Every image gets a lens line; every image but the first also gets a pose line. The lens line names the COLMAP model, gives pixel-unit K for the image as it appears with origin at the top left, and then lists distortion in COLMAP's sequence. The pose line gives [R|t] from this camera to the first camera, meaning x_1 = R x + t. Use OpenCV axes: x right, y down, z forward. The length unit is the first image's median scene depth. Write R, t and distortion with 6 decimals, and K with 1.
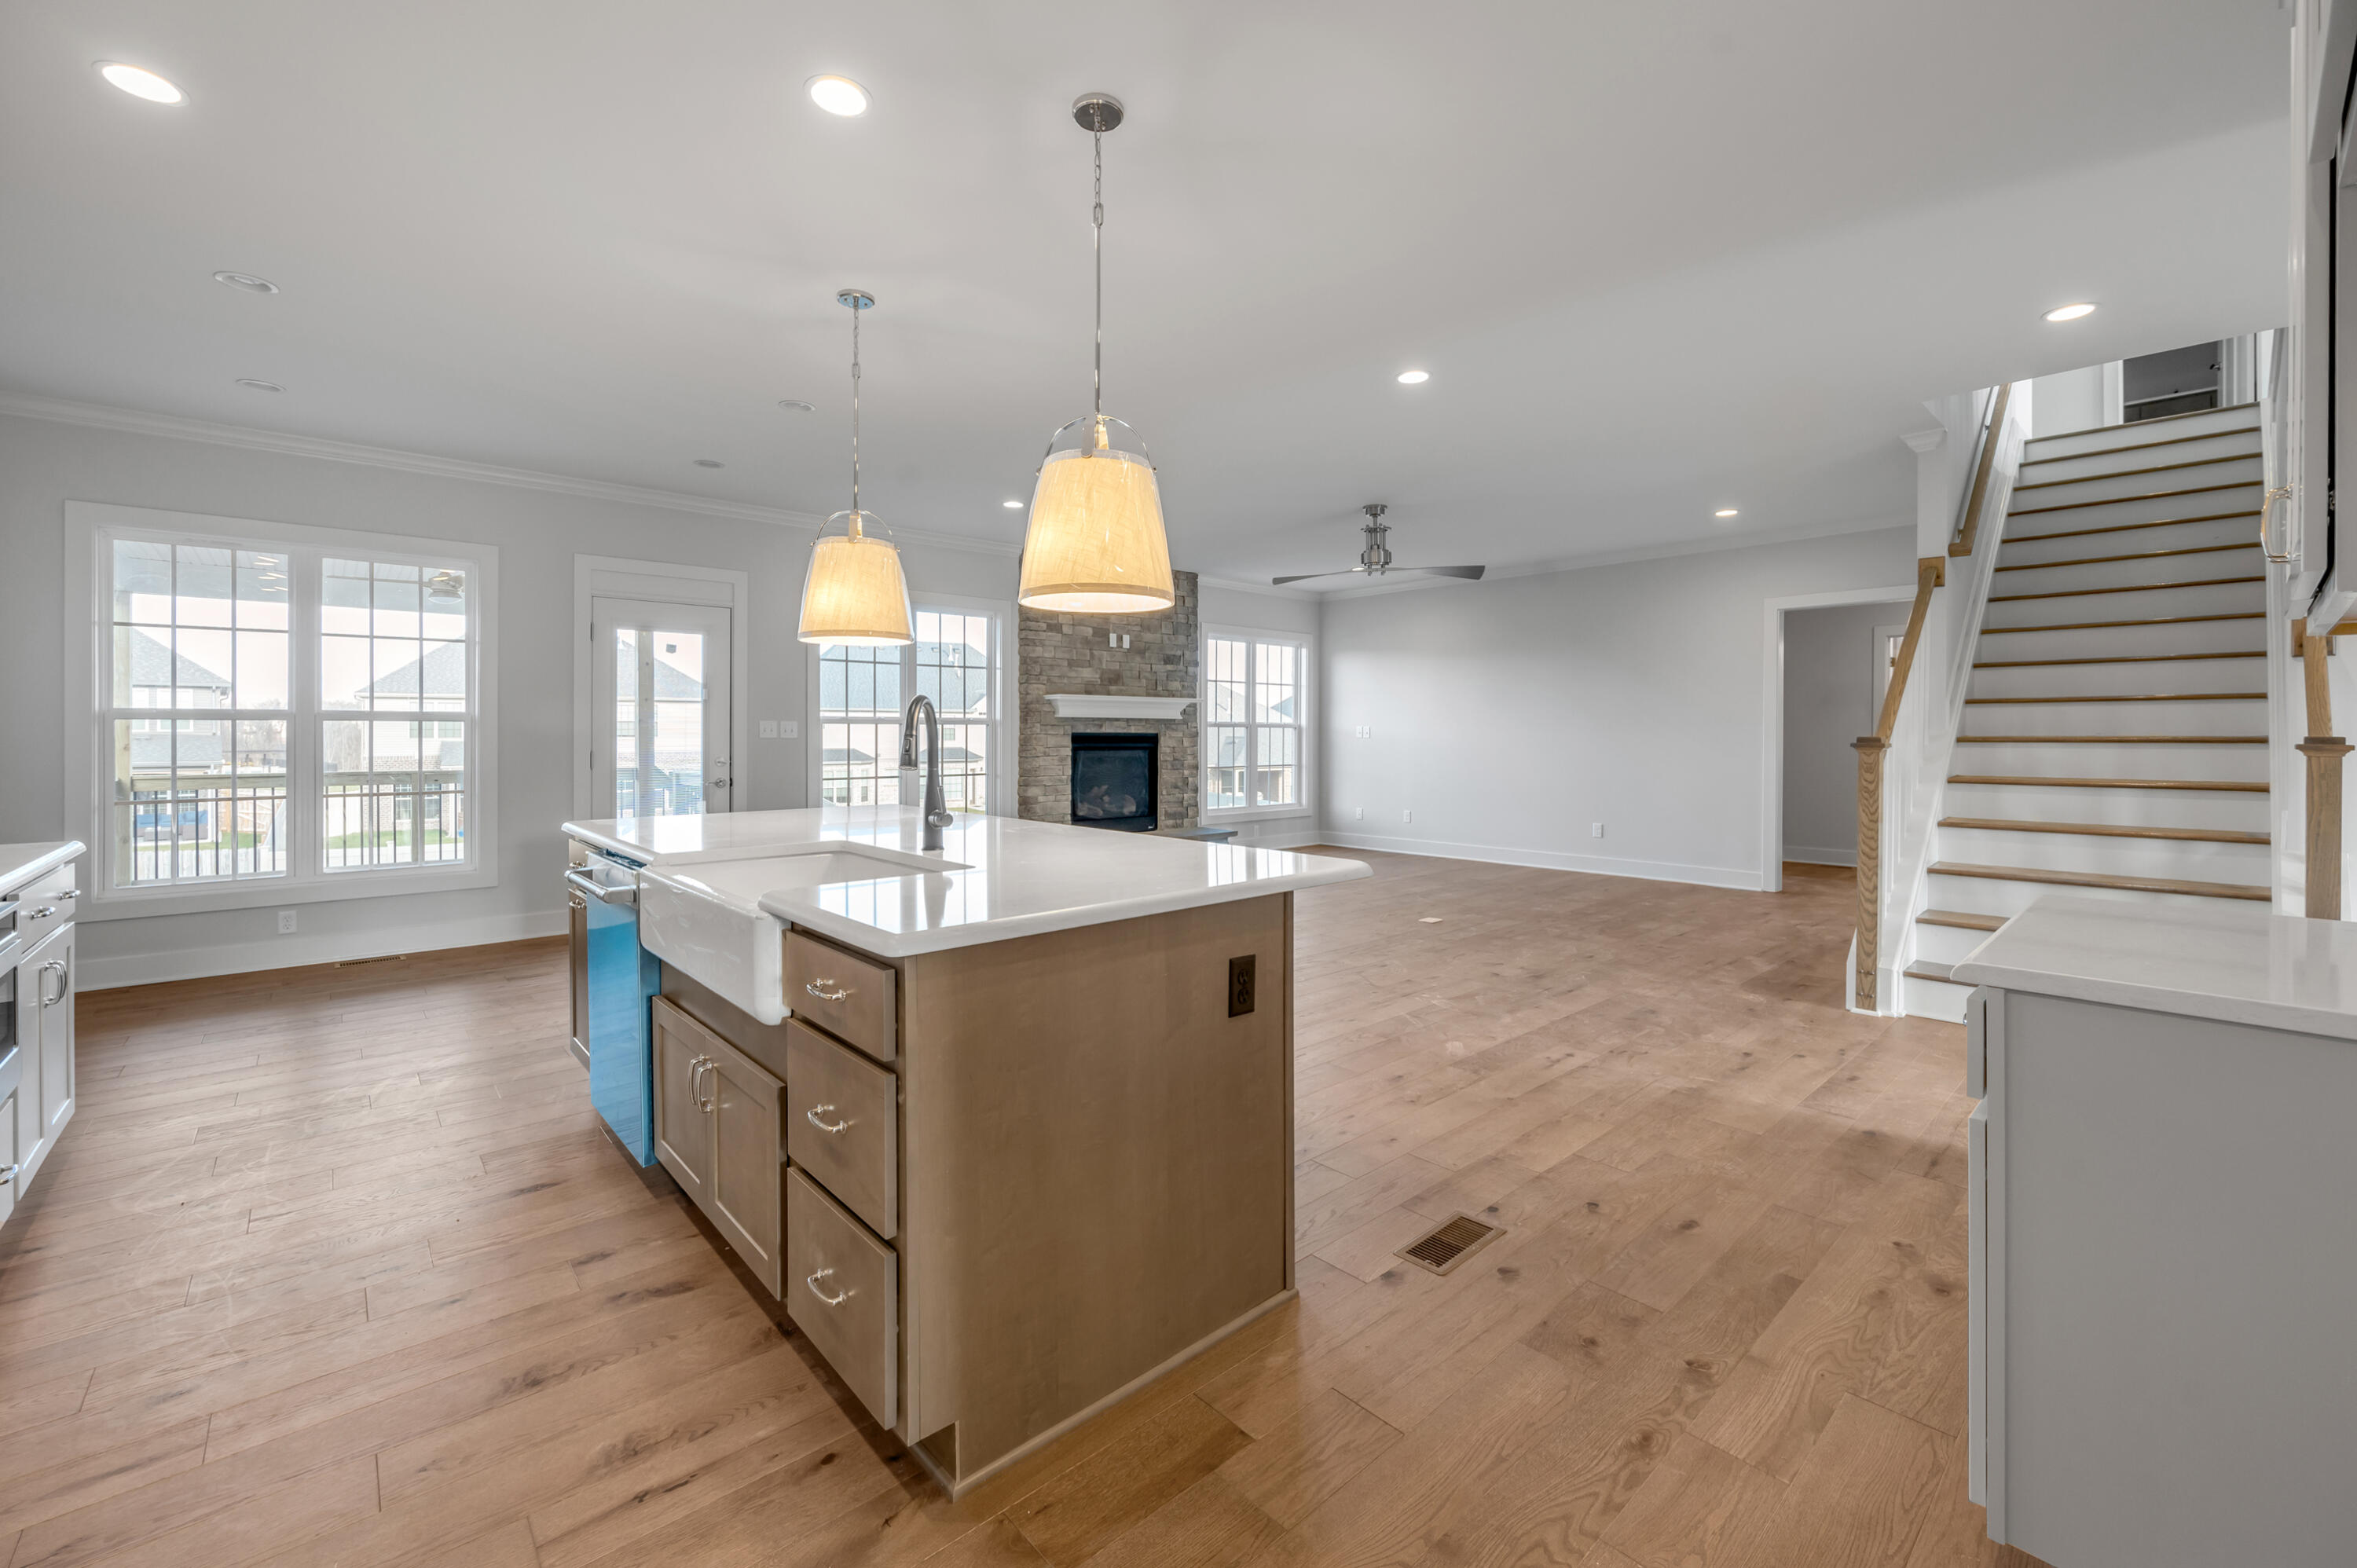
lens RADIAL K [[953.8, 0, 1184.1], [0, 953.8, 742.3], [0, 0, 1]] dist [-0.005951, -0.000036]
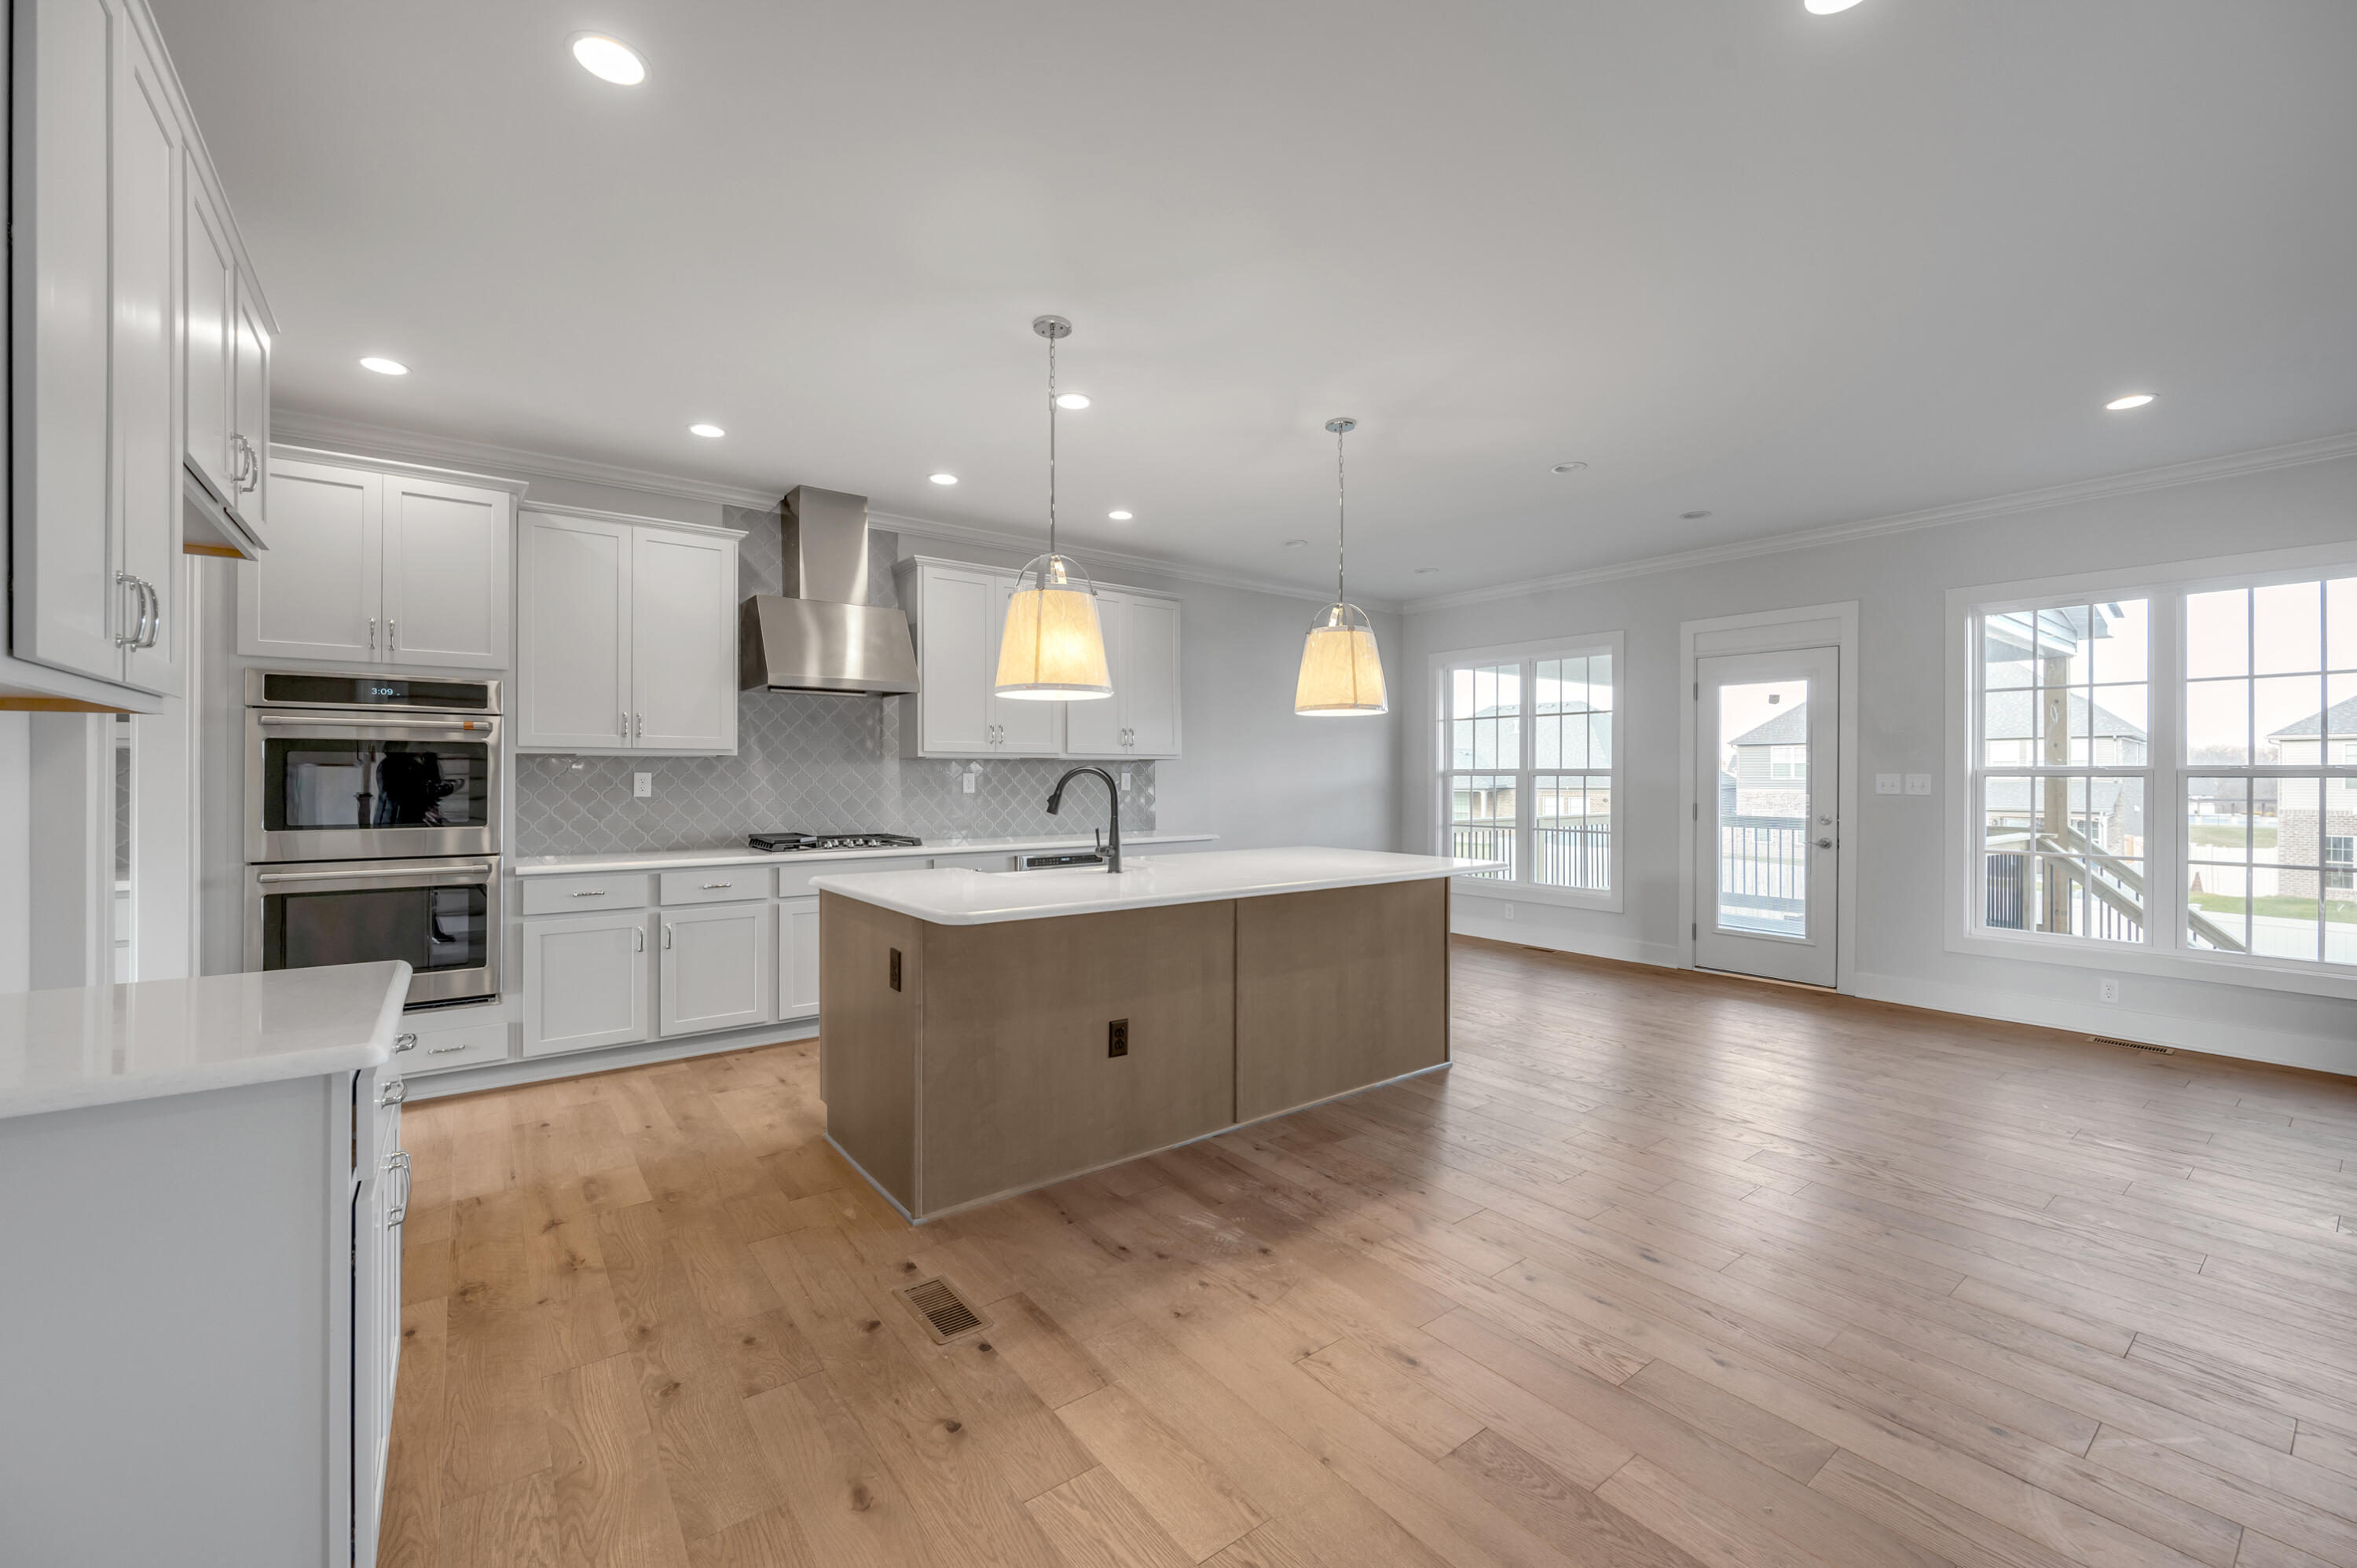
lens RADIAL K [[953.8, 0, 1185.9], [0, 953.8, 774.1], [0, 0, 1]] dist [-0.005951, -0.000036]
pose [[-0.083052, -0.003891, -0.996538, 0.424734], [-0.011918, 0.999925, -0.002911, -0.011664], [0.996474, 0.011635, -0.083092, 0.450839]]
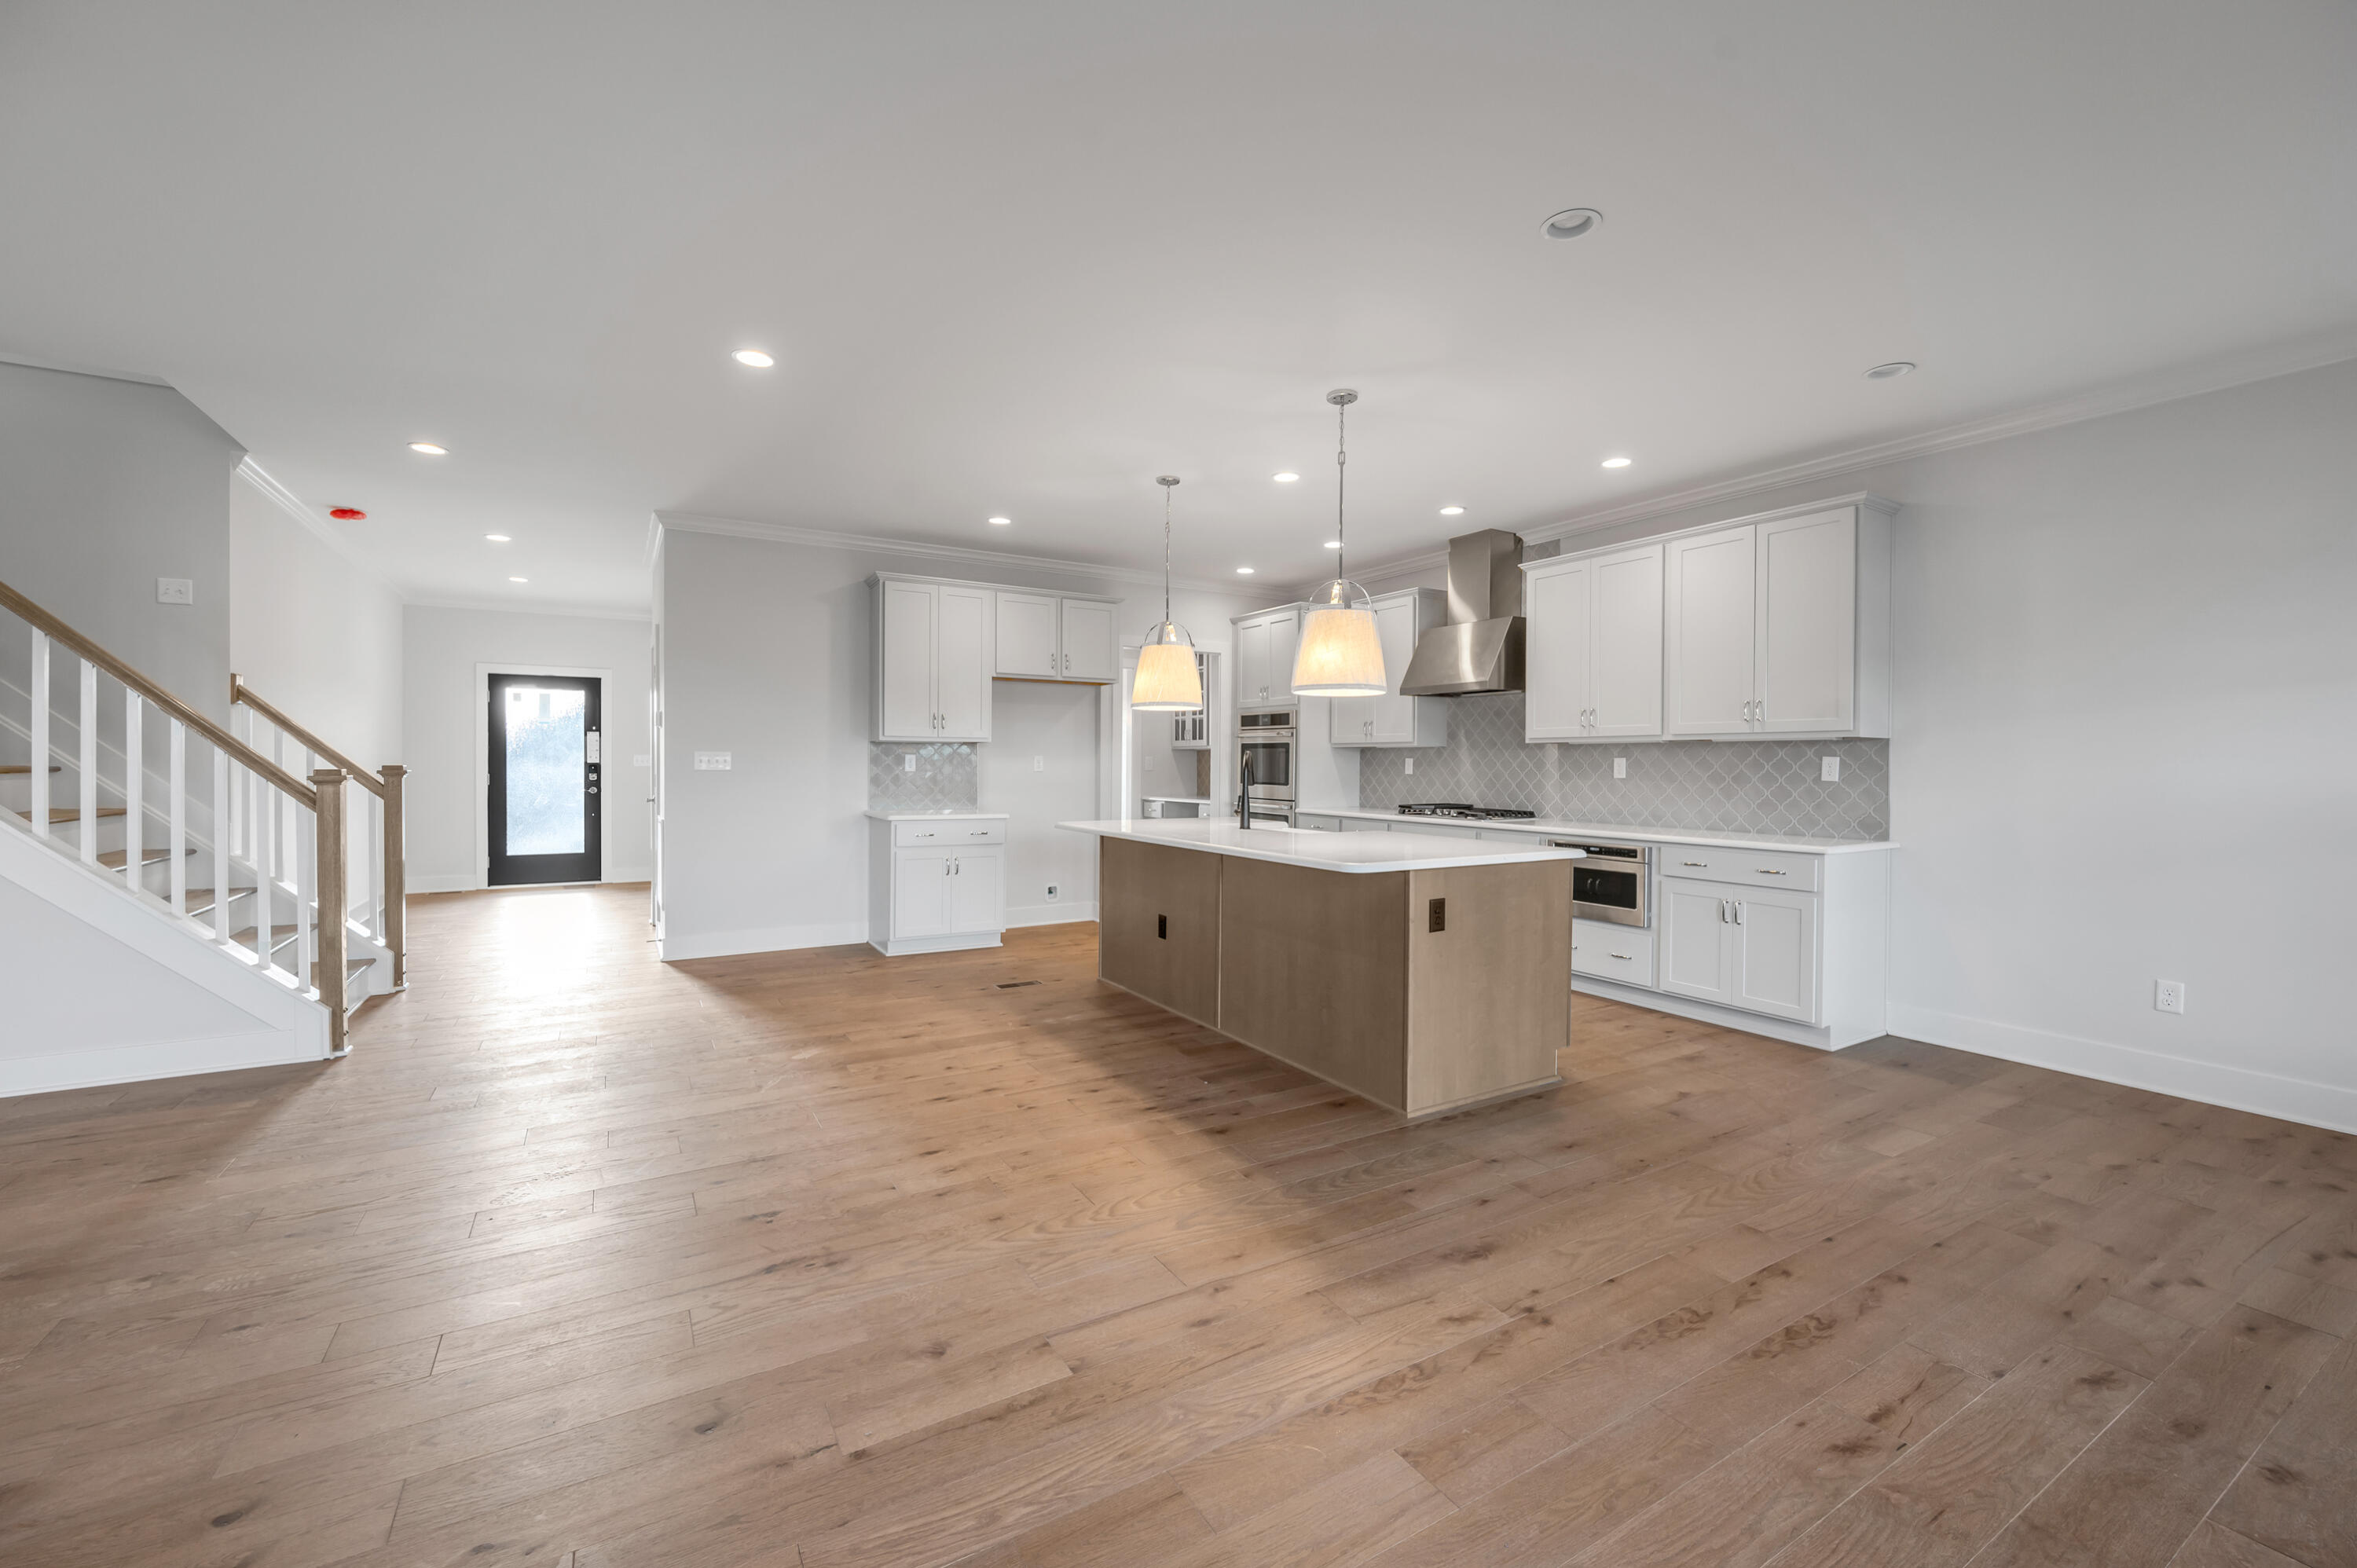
lens RADIAL K [[953.8, 0, 1180.2], [0, 953.8, 772.9], [0, 0, 1]] dist [-0.005951, -0.000036]
pose [[-0.980379, -0.008877, 0.196920, -0.191070], [-0.004249, 0.999705, 0.023915, -0.017952], [-0.197075, 0.022610, -0.980128, 1.085173]]
